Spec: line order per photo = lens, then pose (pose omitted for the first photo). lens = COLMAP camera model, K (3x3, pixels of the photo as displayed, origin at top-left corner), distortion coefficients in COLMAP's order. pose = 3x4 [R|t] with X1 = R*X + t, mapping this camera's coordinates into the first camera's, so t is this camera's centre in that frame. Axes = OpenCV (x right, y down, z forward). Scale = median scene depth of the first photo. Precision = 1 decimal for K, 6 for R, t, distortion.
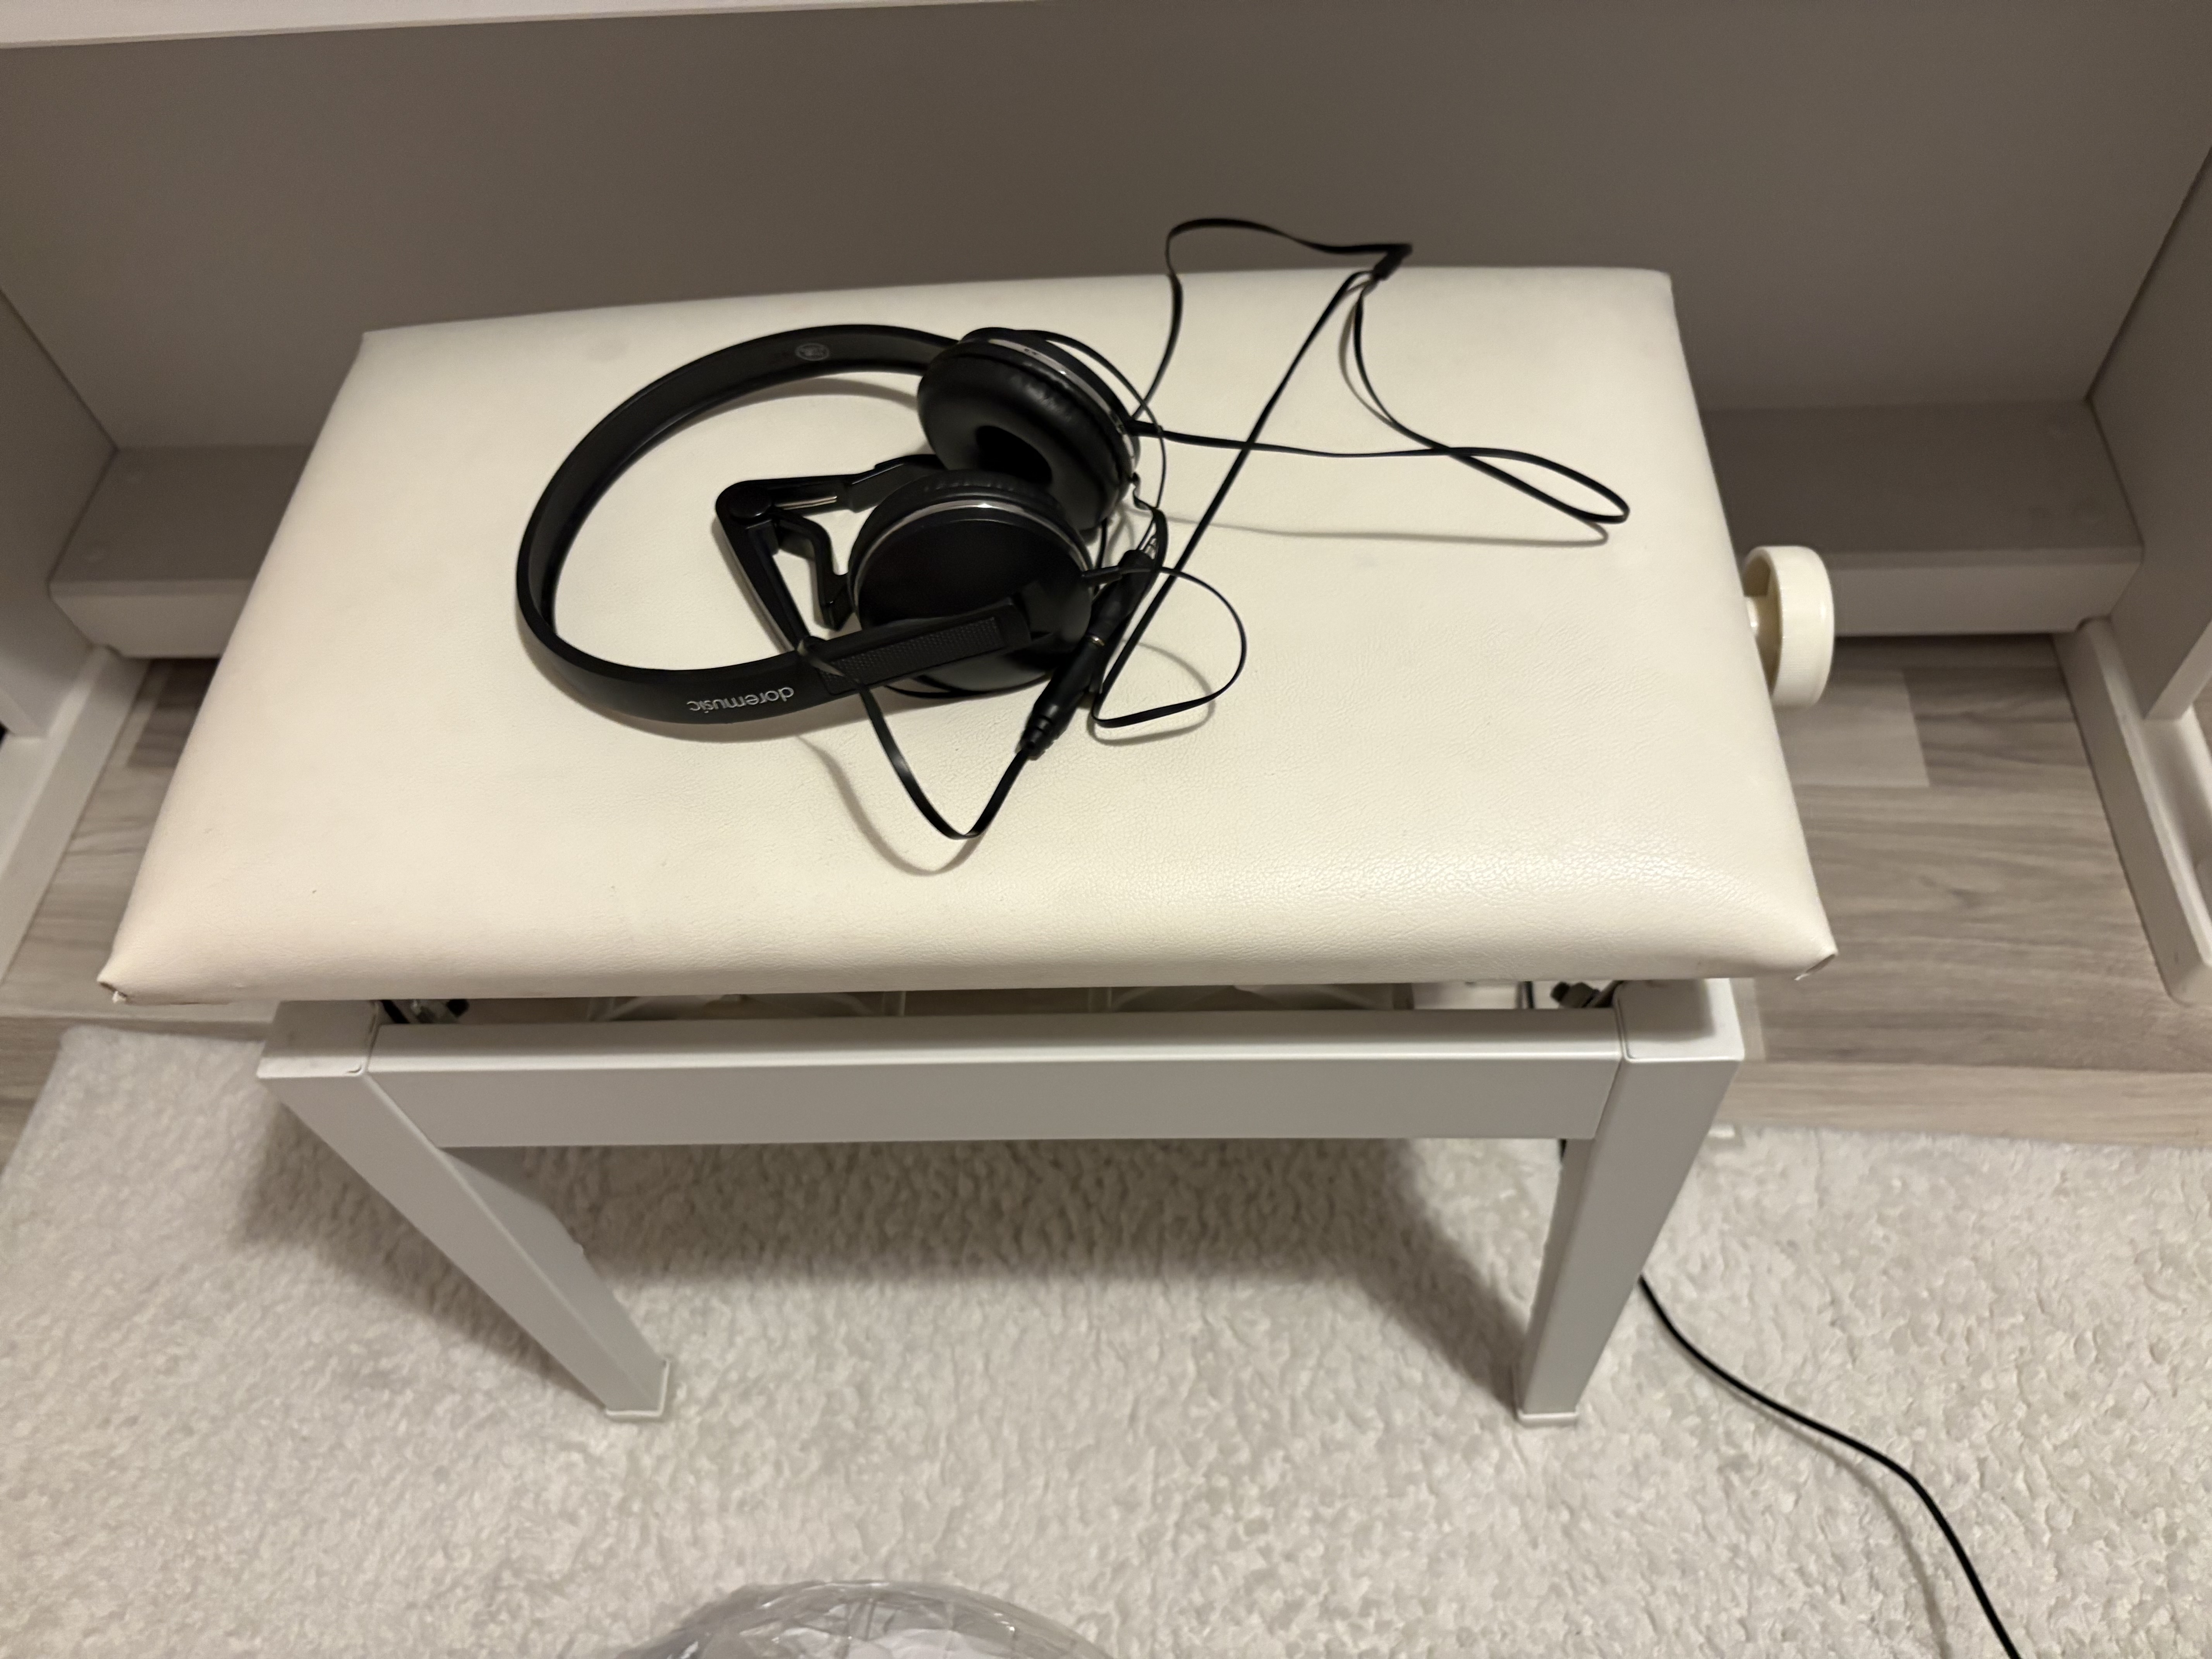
lens RADIAL K [[1696.2, 0, 1122.1], [0, 1696.2, 836.4], [0, 0, 1]] dist [0.040023, -0.038755]
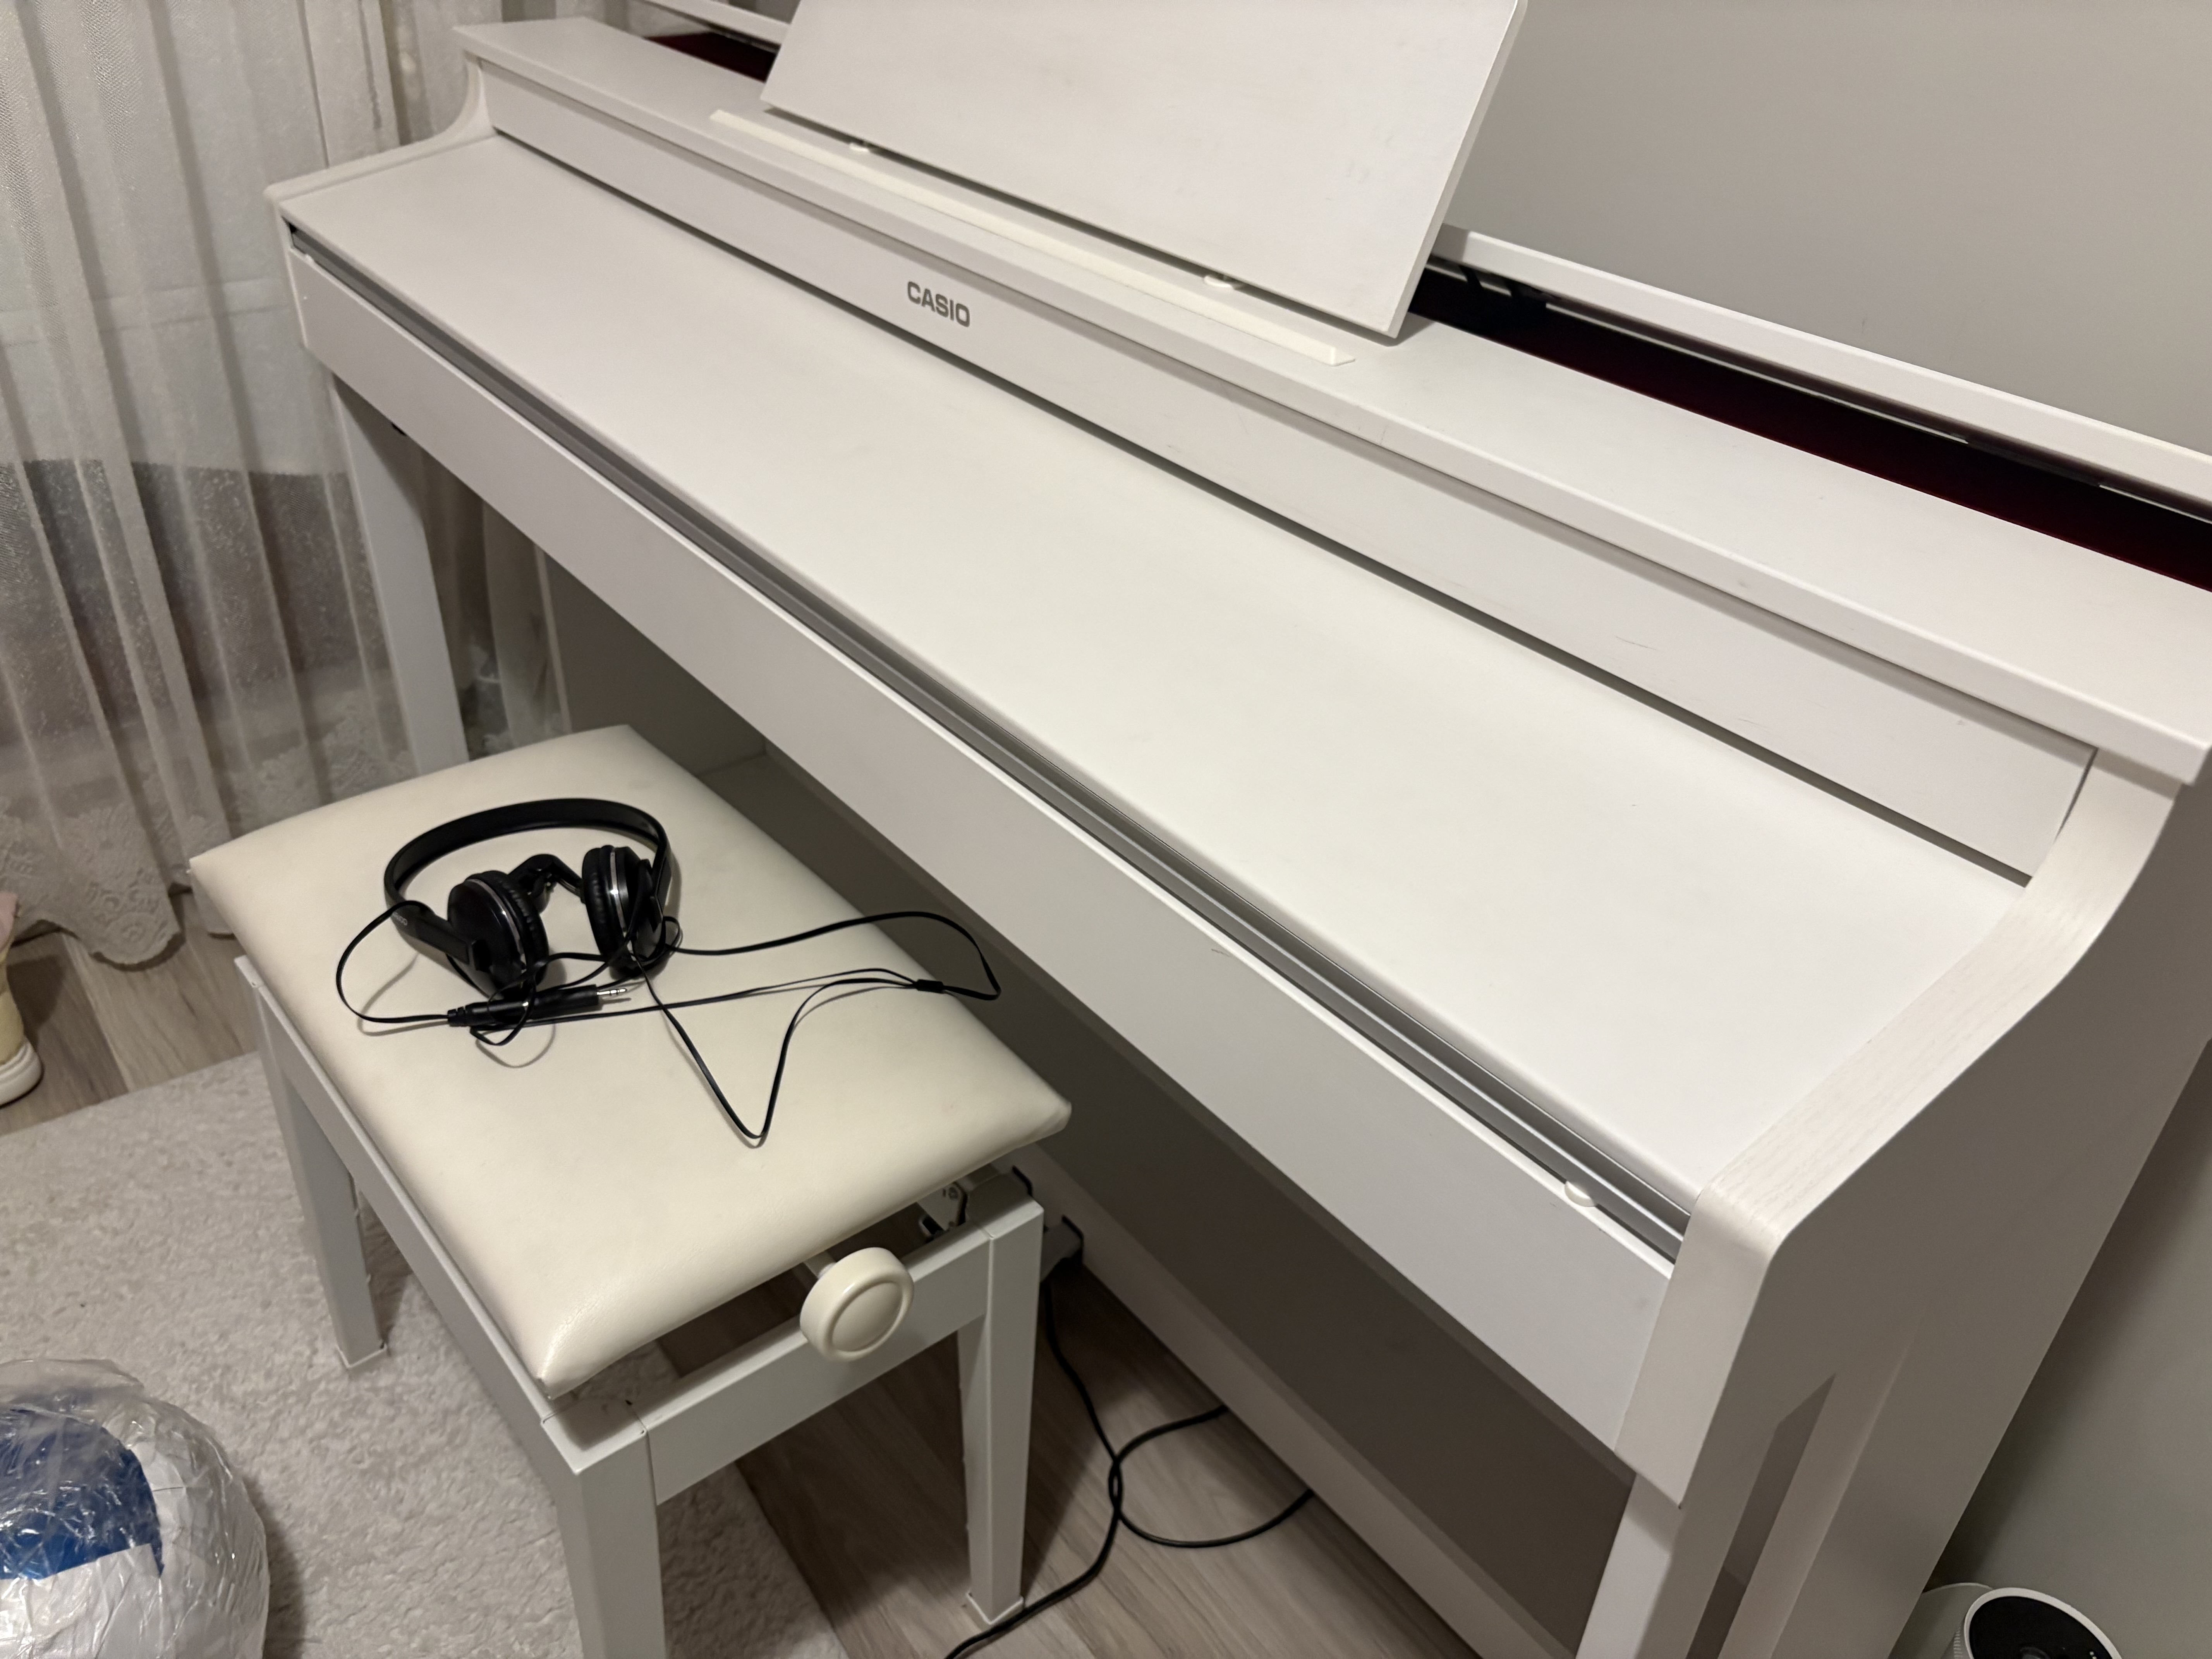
lens RADIAL K [[1696.2, 0, 1119.9], [0, 1696.2, 839.3], [0, 0, 1]] dist [0.040023, -0.038755]
pose [[0.658534, 0.499998, -0.562437, 0.747897], [-0.669385, 0.730699, -0.134175, -0.235896], [0.343884, 0.464846, 0.815881, -0.185781]]
